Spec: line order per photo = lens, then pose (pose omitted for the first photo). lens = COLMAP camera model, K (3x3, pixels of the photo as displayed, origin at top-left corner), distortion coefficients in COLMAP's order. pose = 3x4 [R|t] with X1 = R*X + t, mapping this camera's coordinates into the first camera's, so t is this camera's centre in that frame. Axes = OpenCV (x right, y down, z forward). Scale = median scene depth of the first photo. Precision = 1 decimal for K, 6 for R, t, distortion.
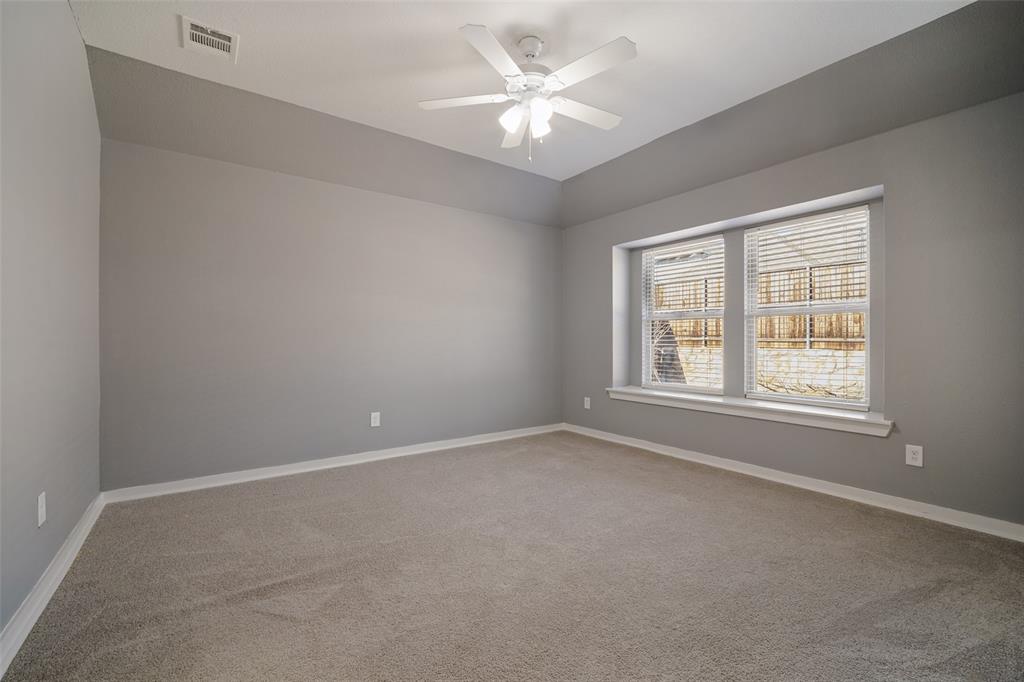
lens RADIAL K [[432.3, 0, 516.9], [0, 432.3, 340.6], [0, 0, 1]] dist [0.000486, 0.000055]
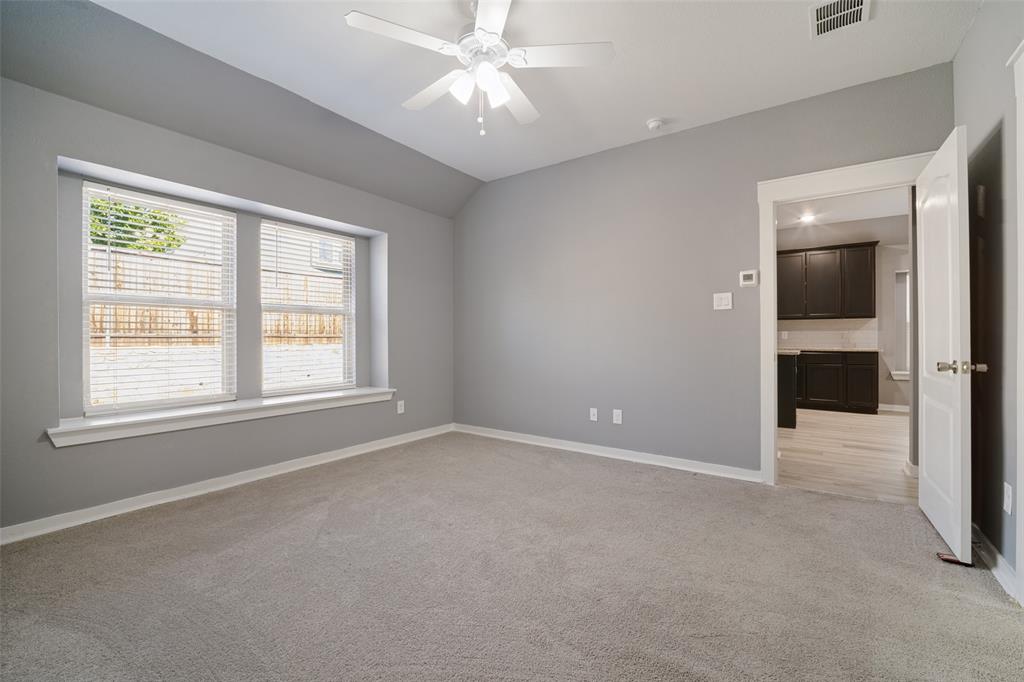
lens RADIAL K [[432.3, 0, 514.9], [0, 432.3, 336.5], [0, 0, 1]] dist [0.000486, 0.000055]
pose [[-0.298432, 0.003257, 0.954425, -0.537467], [0.003144, 0.999992, -0.002429, 0.003892], [-0.954426, 0.002276, -0.298439, 0.763441]]
